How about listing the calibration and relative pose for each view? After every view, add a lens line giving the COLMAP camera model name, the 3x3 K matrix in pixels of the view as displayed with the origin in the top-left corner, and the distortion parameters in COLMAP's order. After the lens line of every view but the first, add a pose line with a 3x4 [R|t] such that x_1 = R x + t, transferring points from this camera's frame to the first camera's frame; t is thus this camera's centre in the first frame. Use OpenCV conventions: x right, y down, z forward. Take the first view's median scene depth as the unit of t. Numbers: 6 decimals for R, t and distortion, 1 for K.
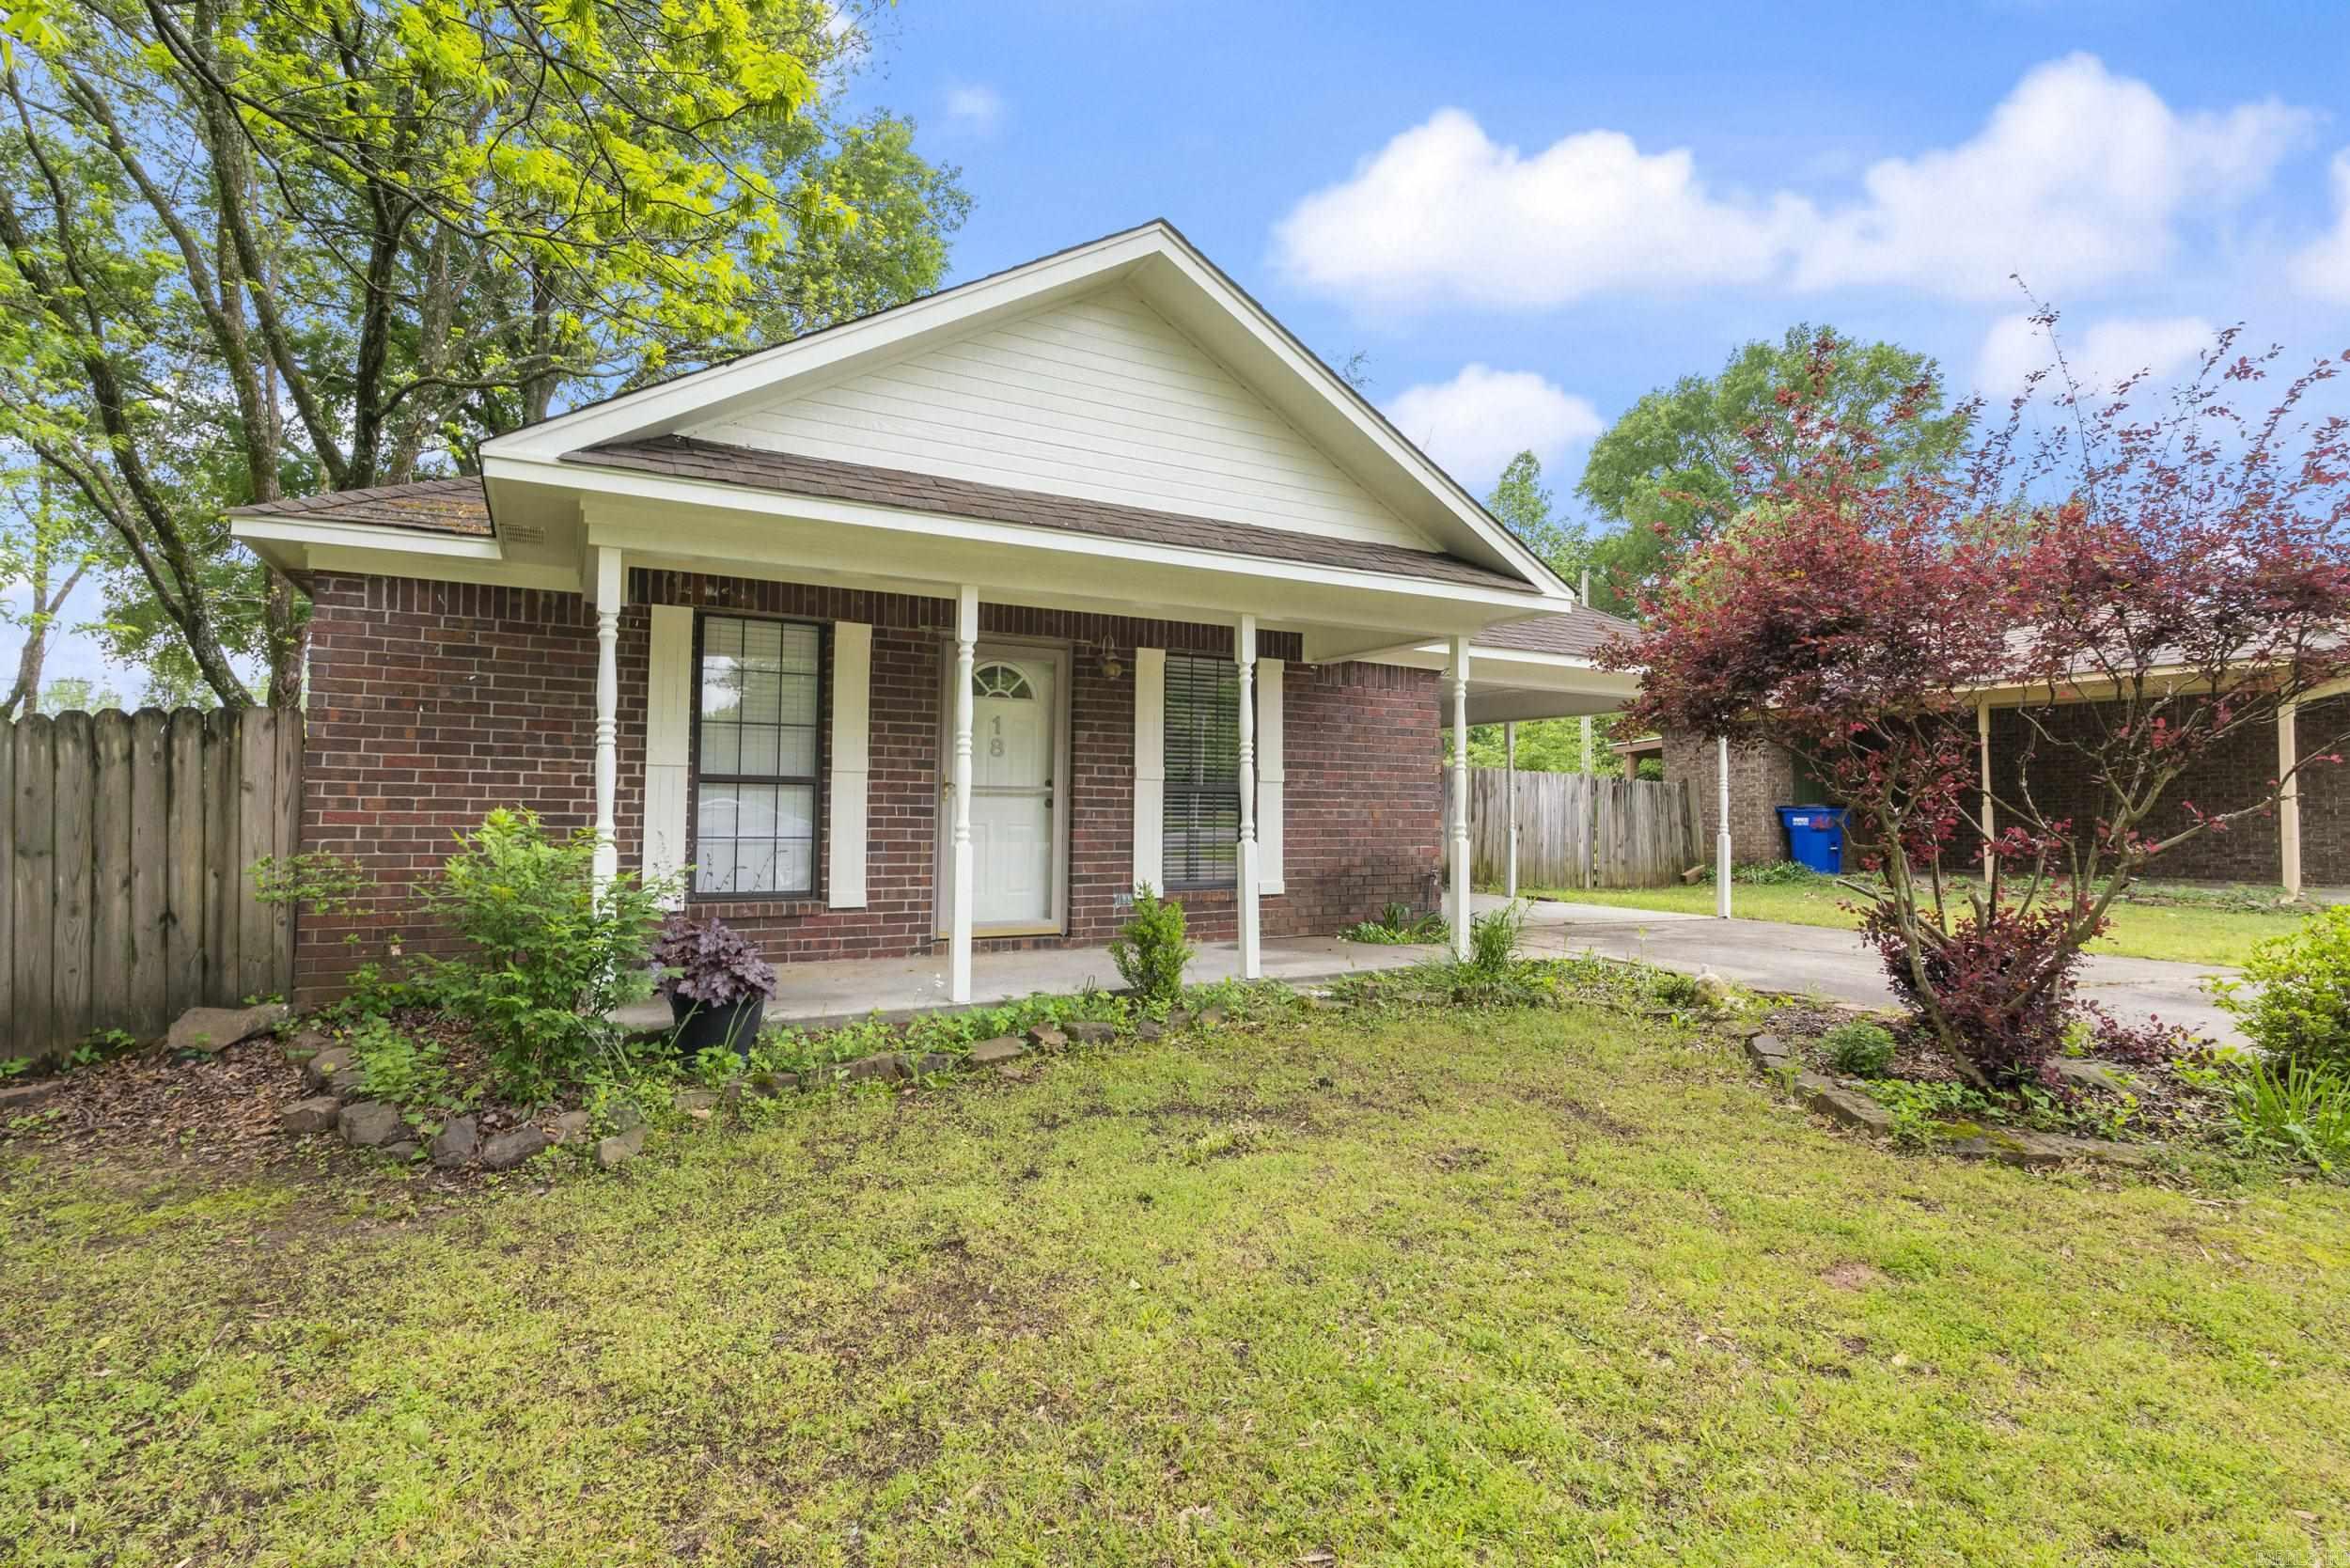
lens RADIAL K [[1084.5, 0, 1166.7], [0, 1084.5, 785.8], [0, 0, 1]] dist [-0.001863, -0.000459]
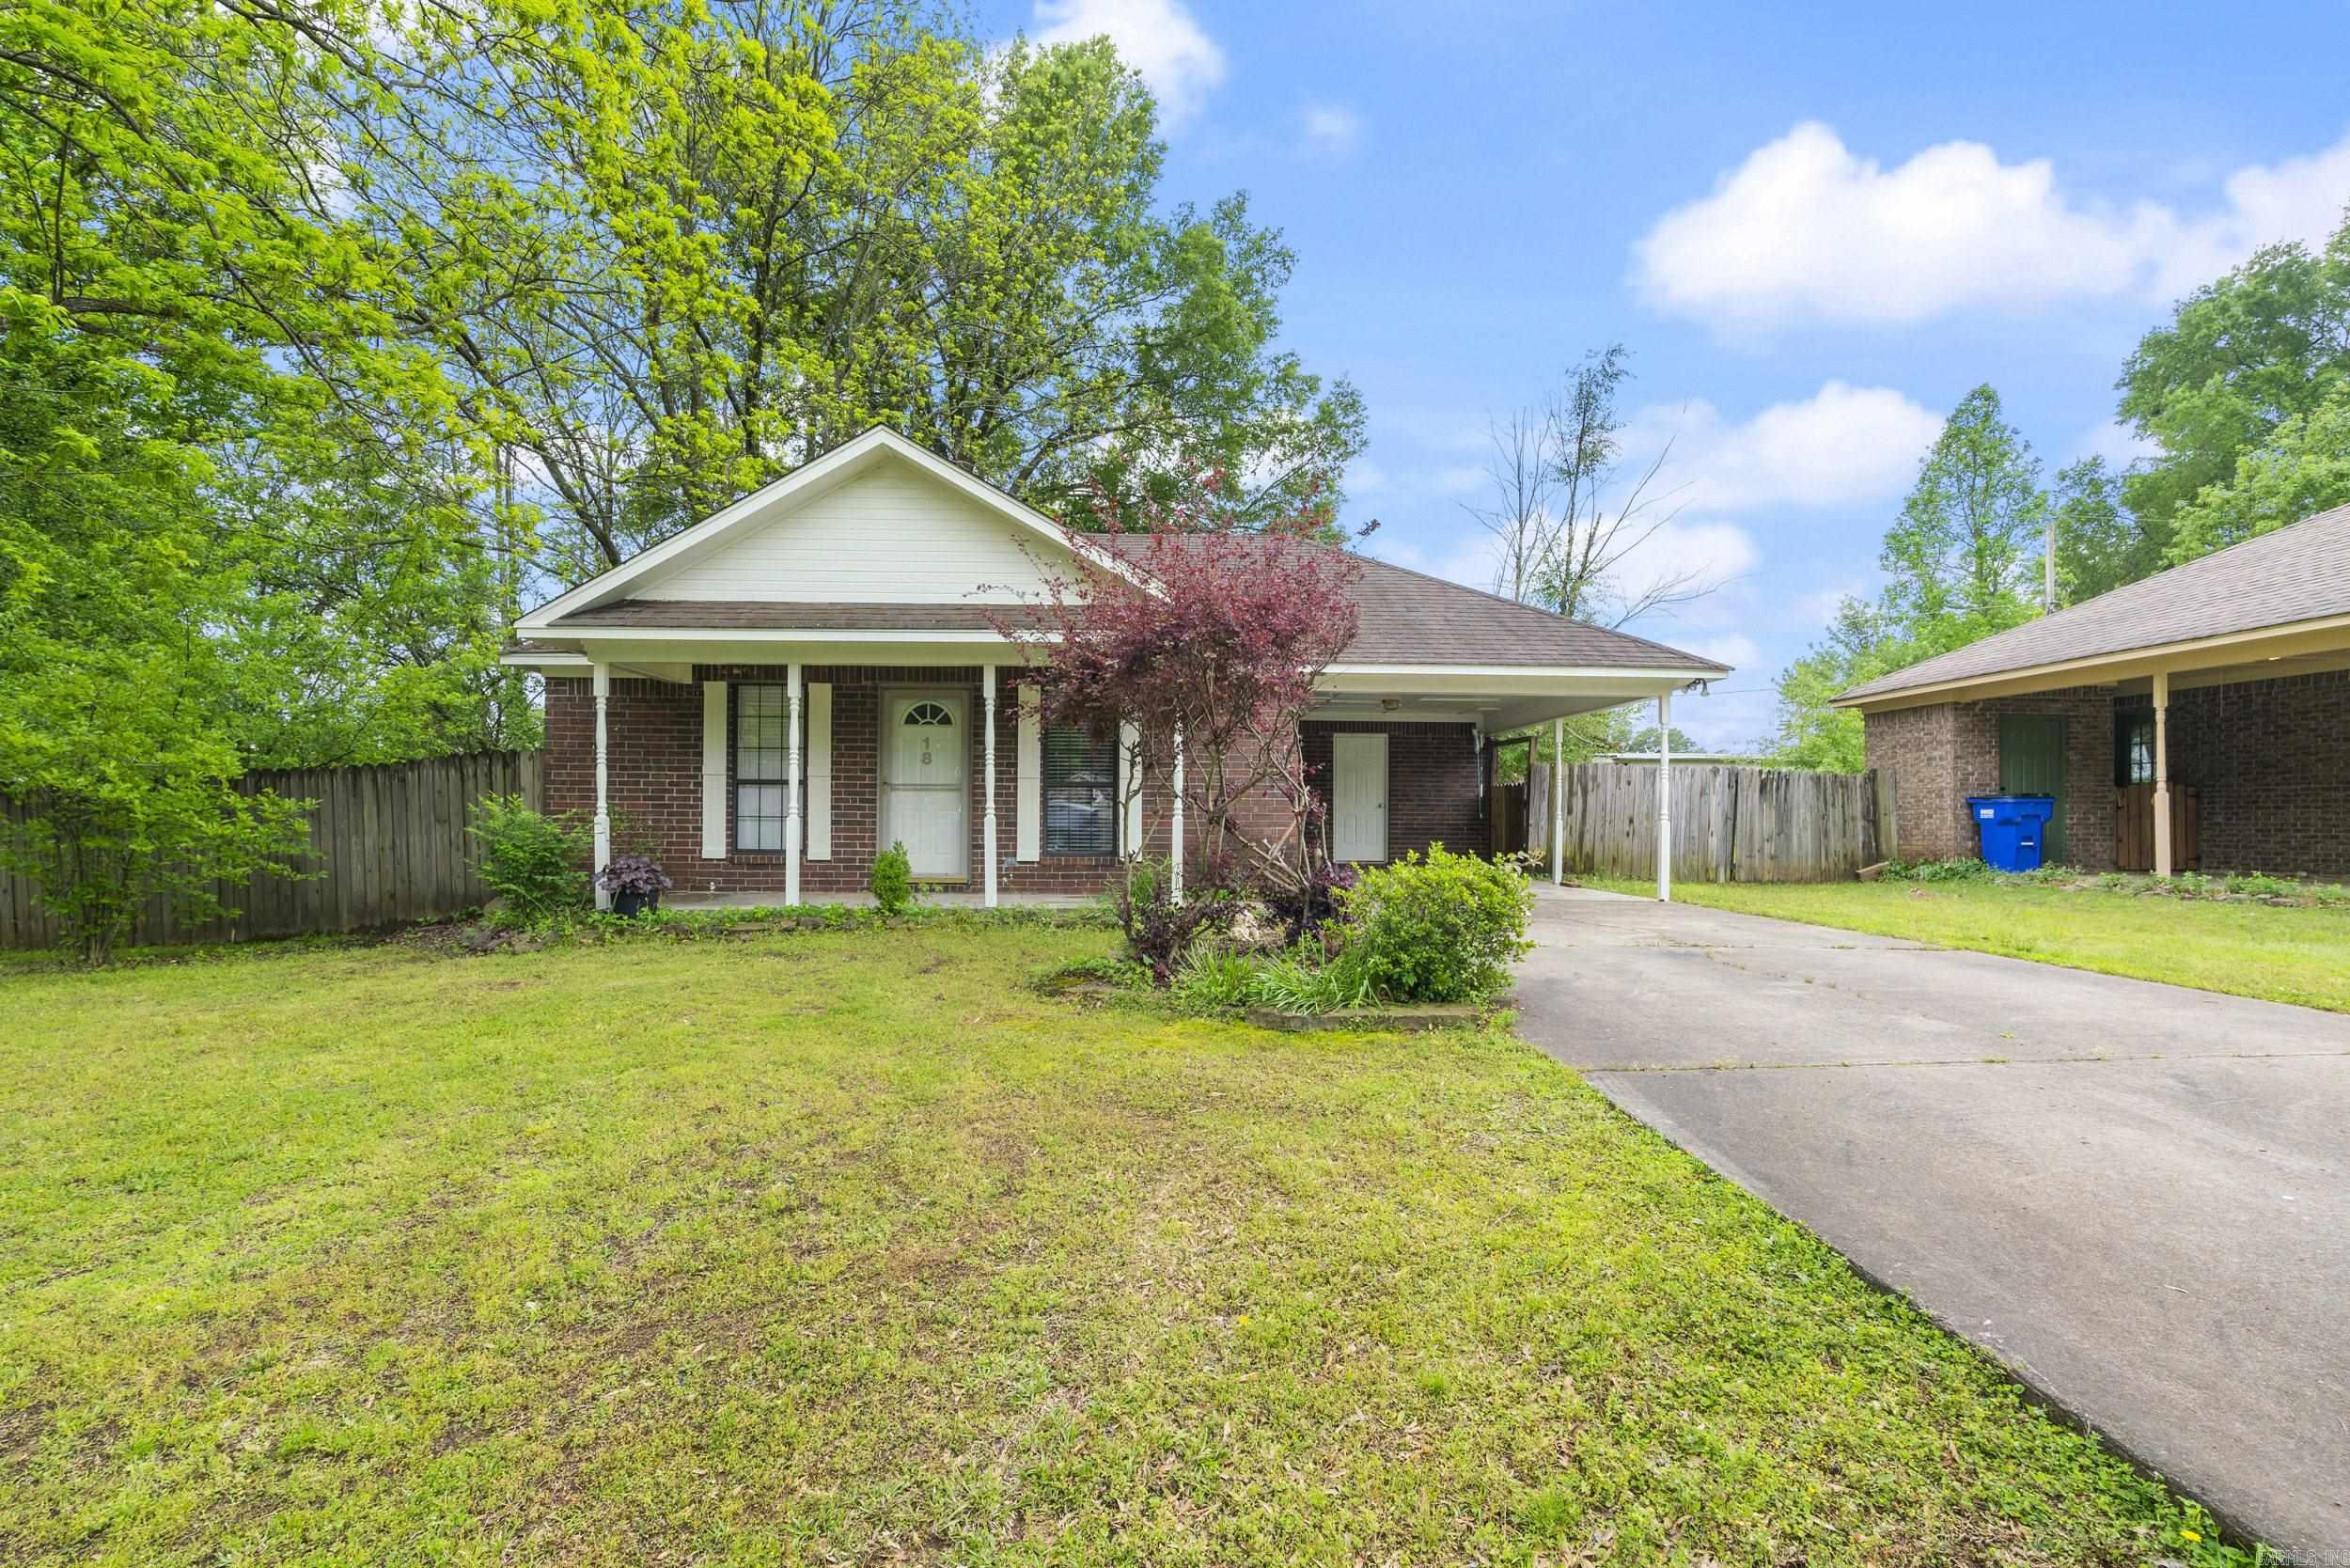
lens RADIAL K [[1045.2, 0, 1173.4], [0, 1045.2, 841.2], [0, 0, 1]] dist [-0.001383, -0.000214]
pose [[0.902492, 0.007374, -0.430644, 0.847720], [0.012687, 0.998964, 0.043693, 0.022371], [0.430520, -0.044896, 0.901464, -0.179042]]
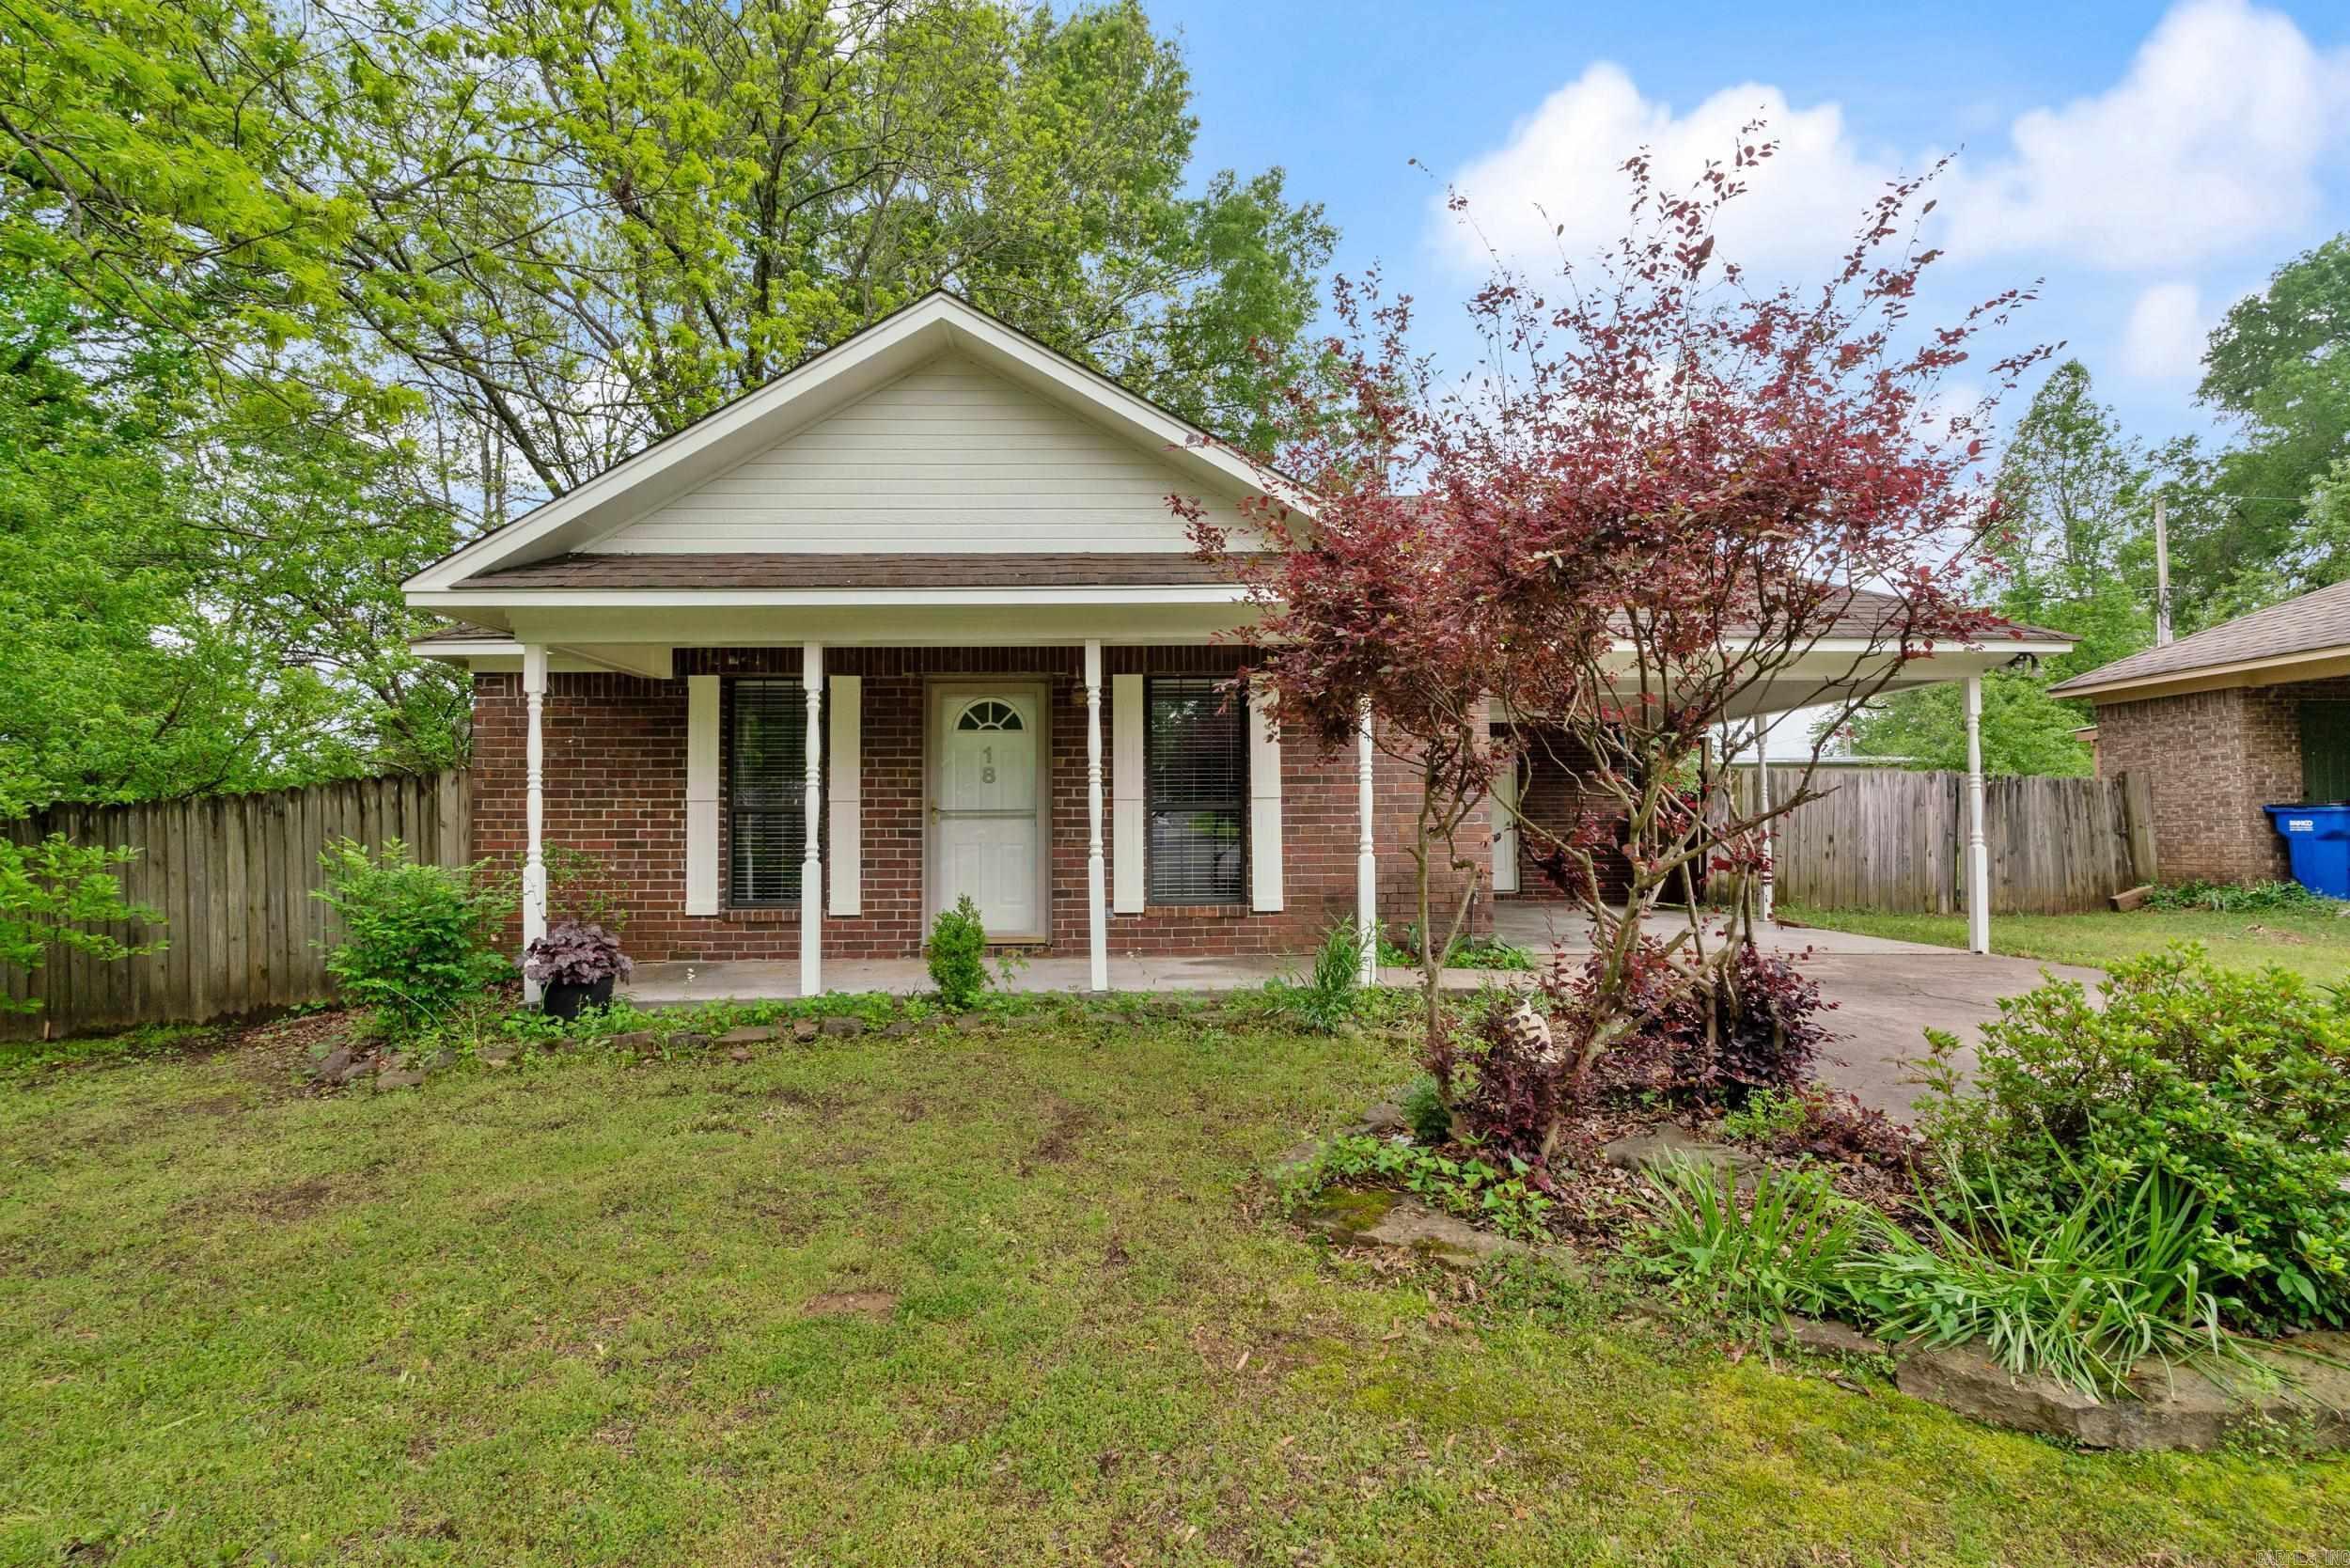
lens RADIAL K [[1061.5, 0, 1179.8], [0, 1061.5, 818.5], [0, 0, 1]] dist [-0.001994, -0.000025]
pose [[0.899666, -0.019768, -0.436132, 0.541798], [0.026481, 0.999606, 0.009317, 0.004825], [0.435776, -0.019931, 0.899835, 0.110495]]
